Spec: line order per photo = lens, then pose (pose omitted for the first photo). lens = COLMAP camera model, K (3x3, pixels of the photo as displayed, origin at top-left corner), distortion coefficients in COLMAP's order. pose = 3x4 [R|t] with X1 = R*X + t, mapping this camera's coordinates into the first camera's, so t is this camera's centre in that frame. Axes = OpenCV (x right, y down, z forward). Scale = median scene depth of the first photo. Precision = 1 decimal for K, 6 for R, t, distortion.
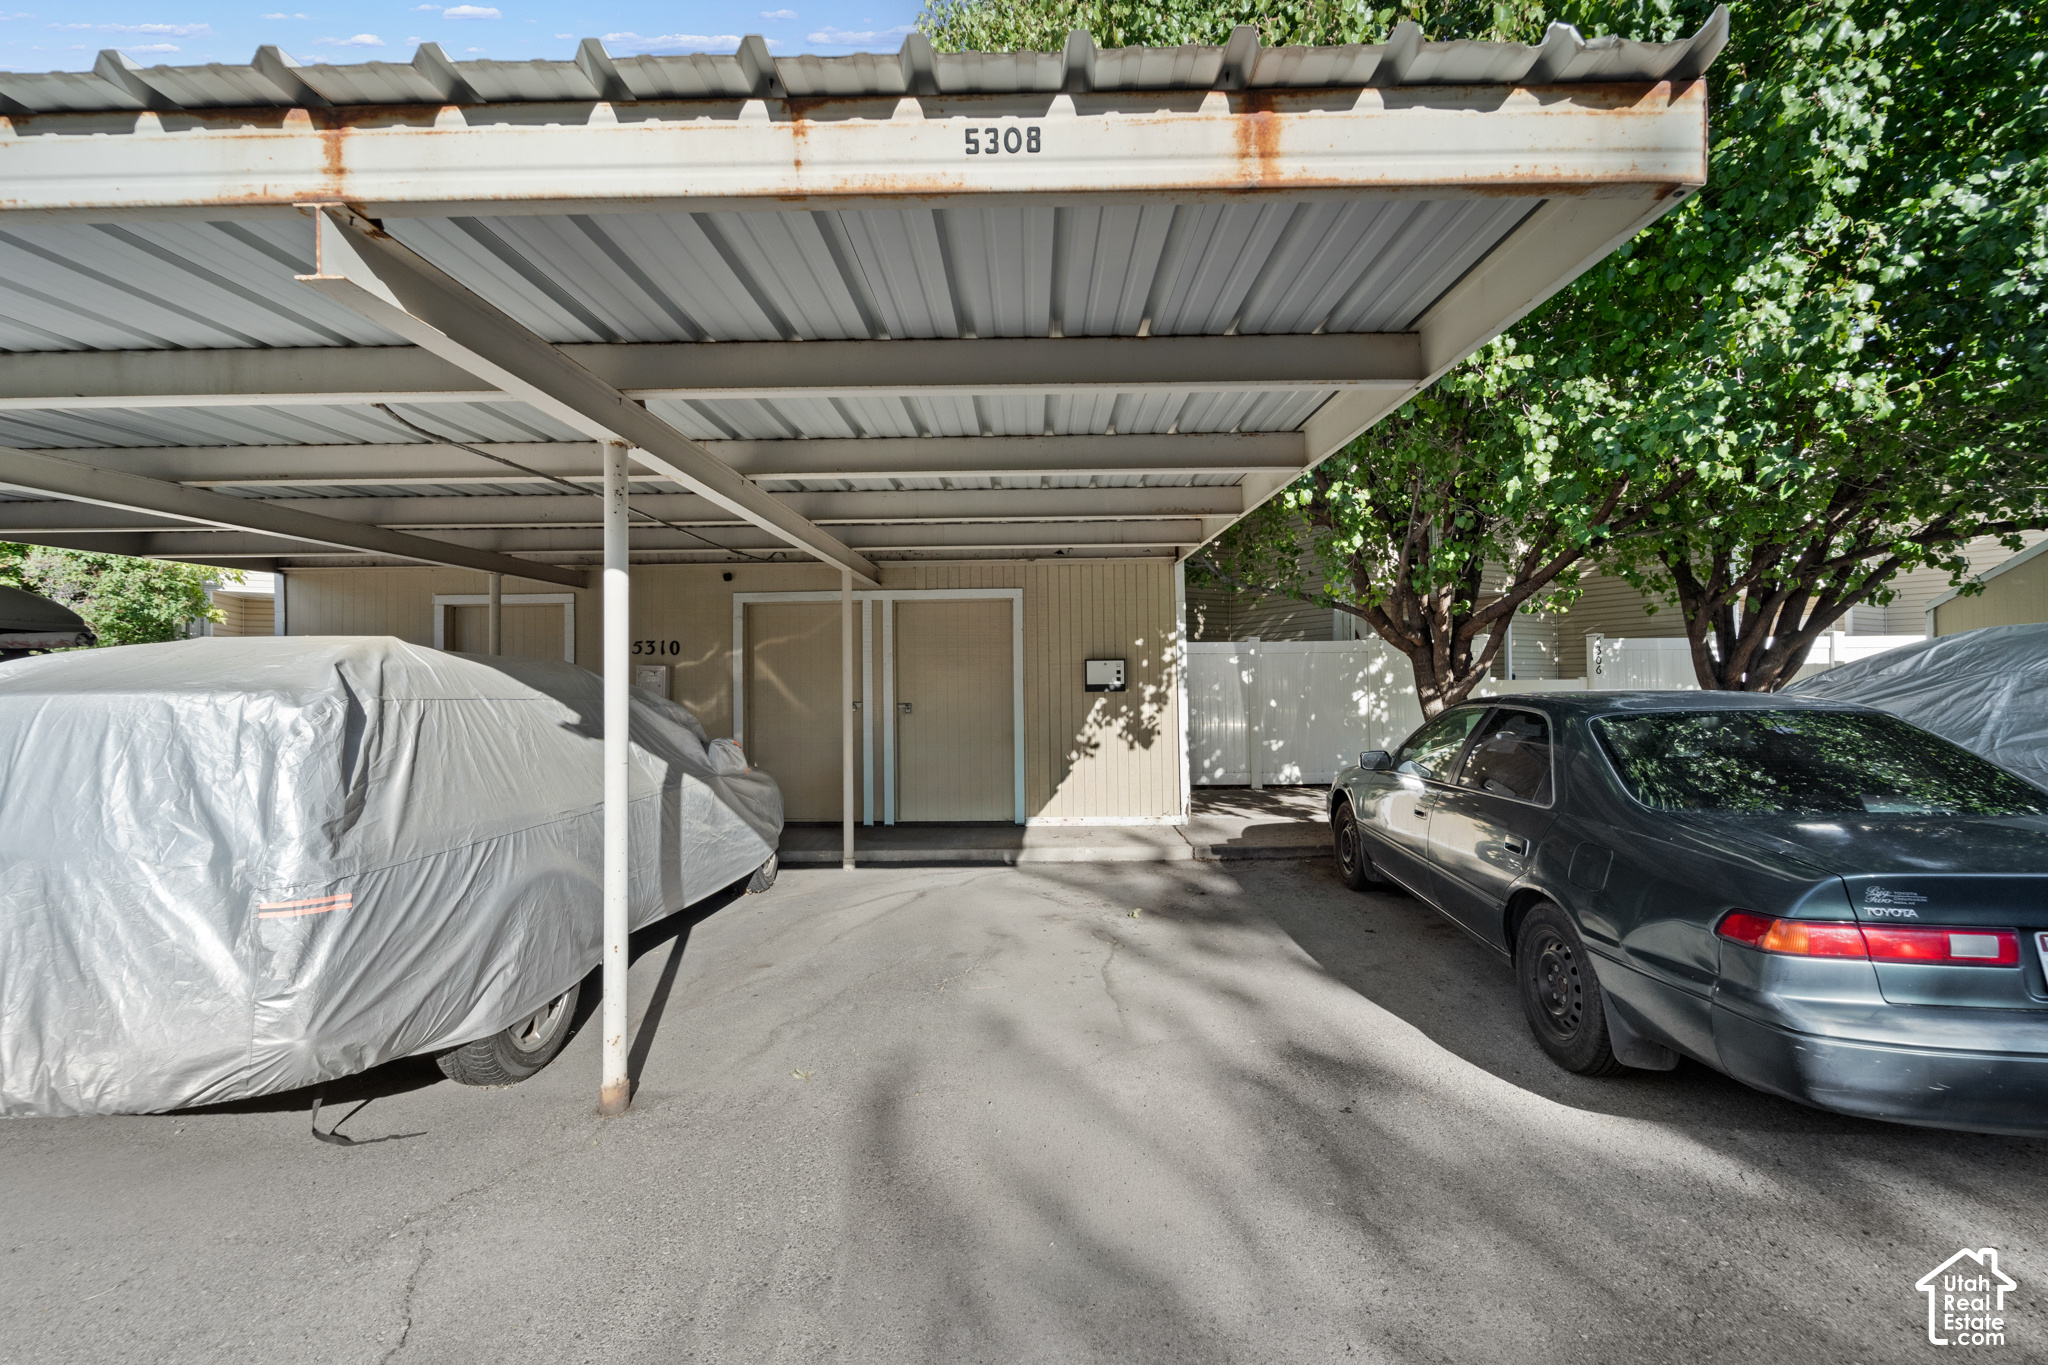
lens RADIAL K [[854.9, 0, 1025.0], [0, 854.9, 673.5], [0, 0, 1]] dist [0.002617, -0.000234]
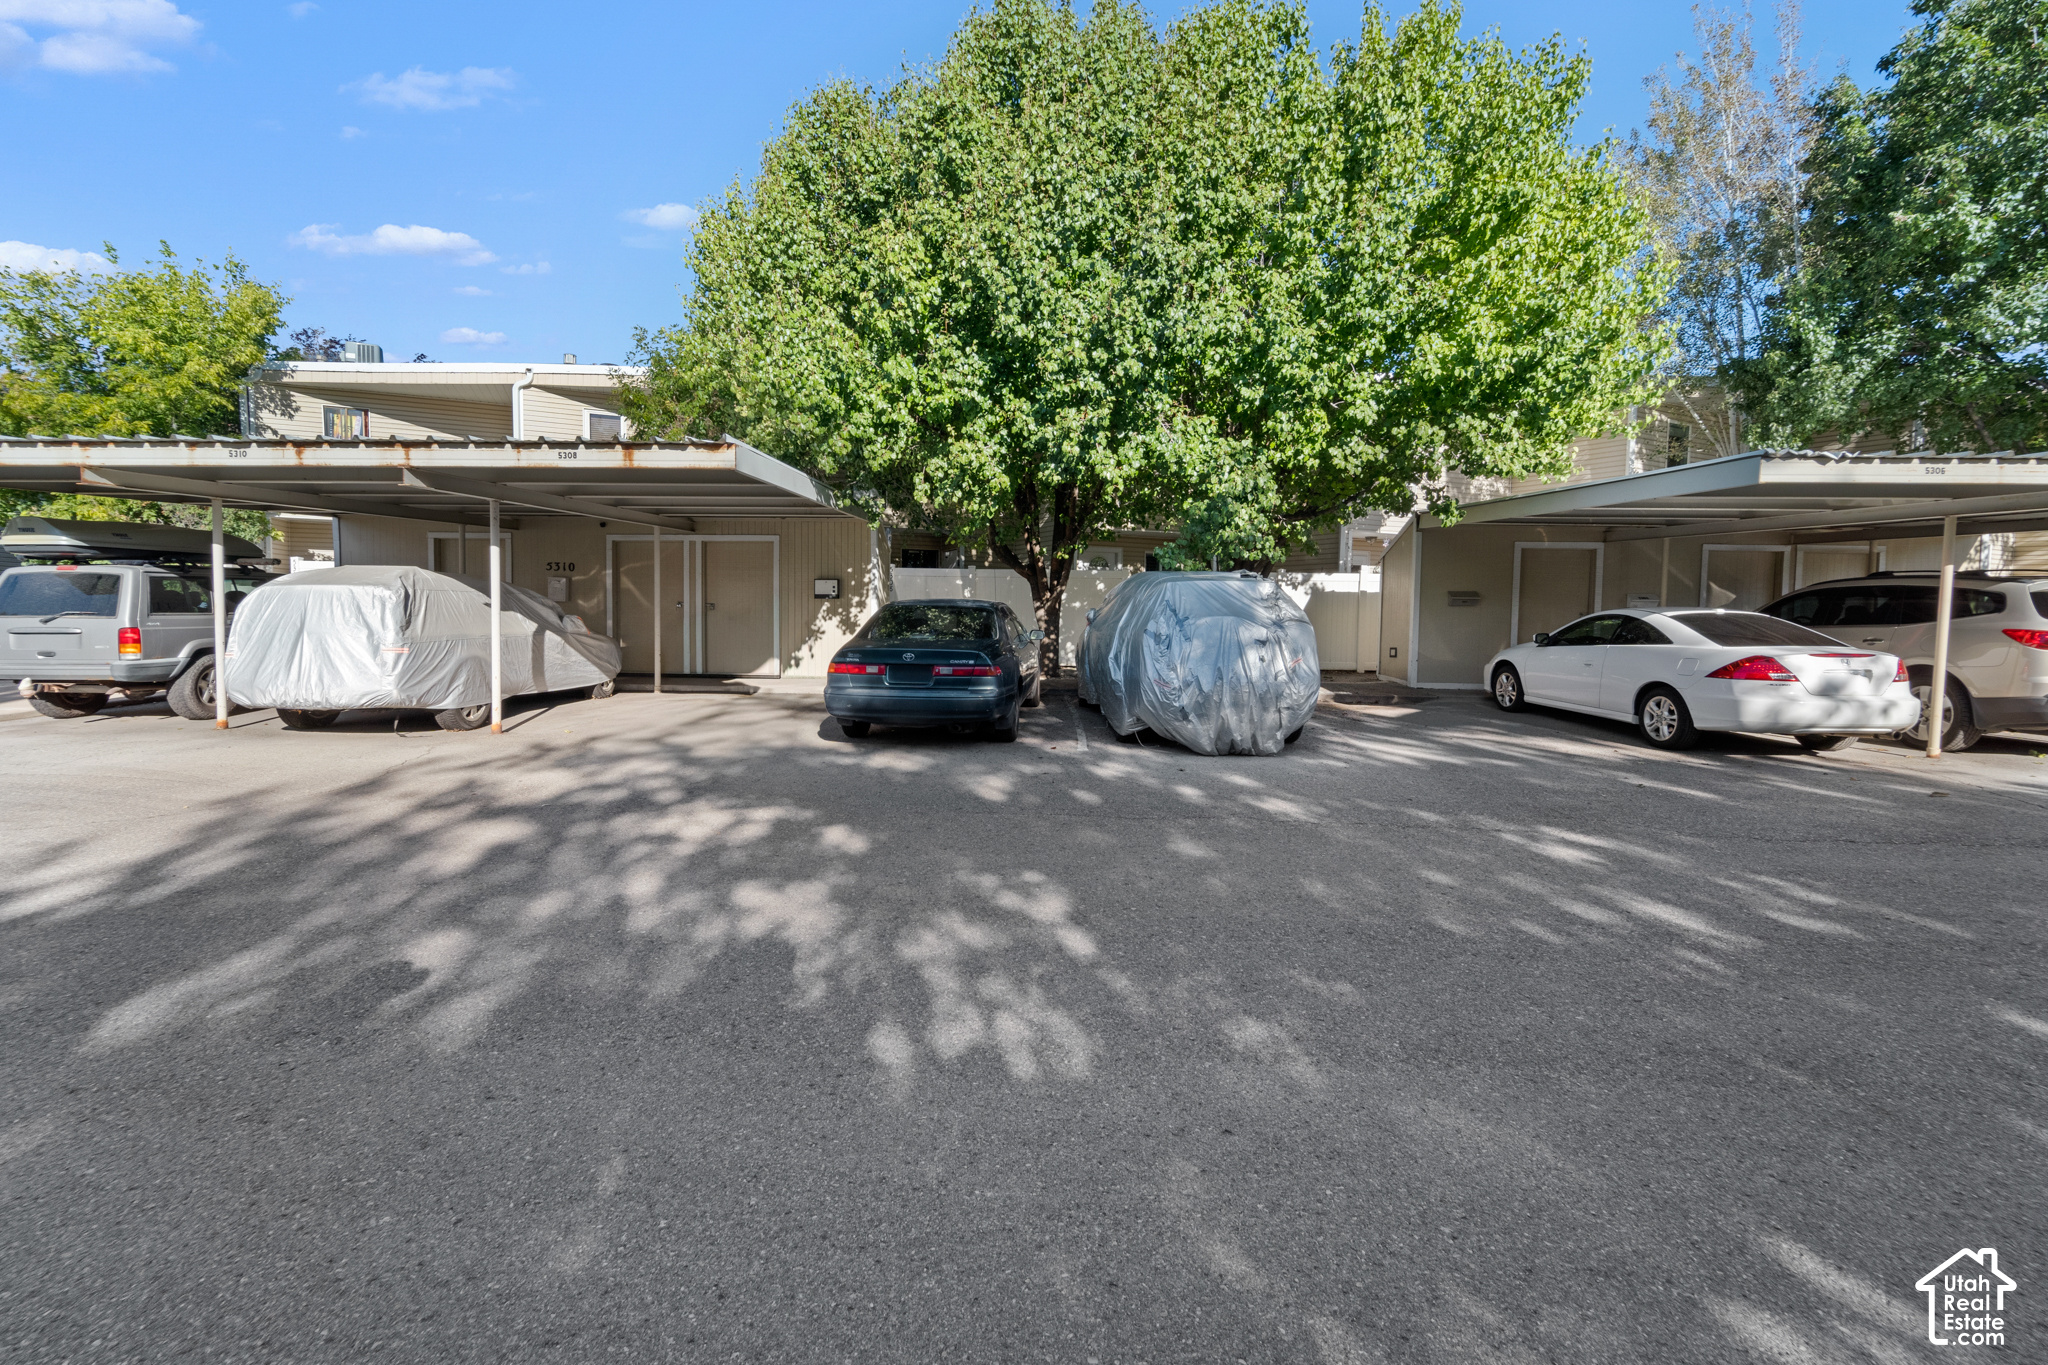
lens RADIAL K [[854.9, 0, 989.2], [0, 854.9, 642.6], [0, 0, 1]] dist [0.002617, -0.000234]
pose [[0.999578, 0.022896, -0.017850, 0.688998], [-0.021764, 0.997887, 0.061224, -0.005102], [0.019214, -0.060810, 0.997964, -1.028190]]
